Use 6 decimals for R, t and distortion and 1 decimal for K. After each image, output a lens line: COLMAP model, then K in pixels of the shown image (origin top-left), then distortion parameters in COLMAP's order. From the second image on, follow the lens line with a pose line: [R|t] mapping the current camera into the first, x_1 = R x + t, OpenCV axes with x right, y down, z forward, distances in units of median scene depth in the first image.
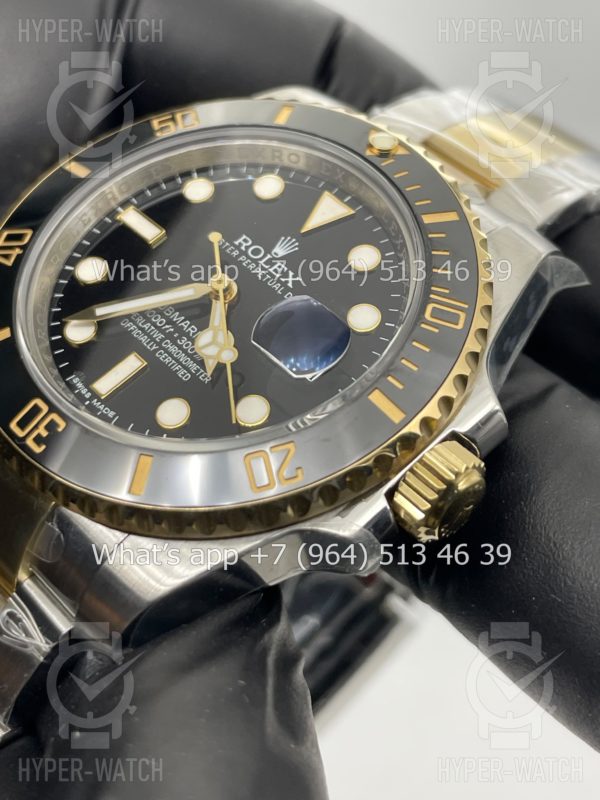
lens RADIAL K [[1290.2, 0, 298.4], [0, 1290.2, 356.1], [0, 0, 1]] dist [0.144510, -0.076400]
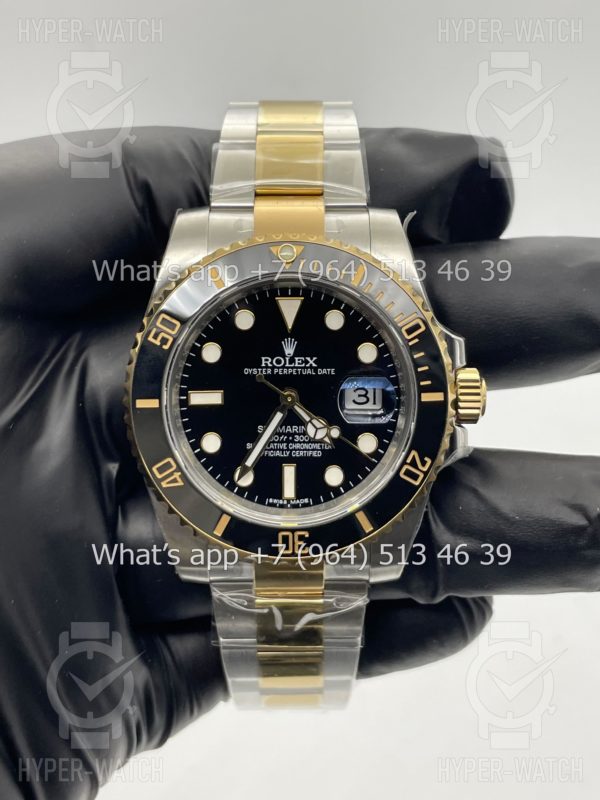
lens RADIAL K [[1290.2, 0, 298.4], [0, 1290.2, 356.1], [0, 0, 1]] dist [0.144510, -0.076400]
pose [[0.673826, -0.731815, 0.102009, -0.178708], [0.550363, 0.589209, 0.591551, -1.041829], [-0.493011, -0.342460, 0.799788, -0.283204]]
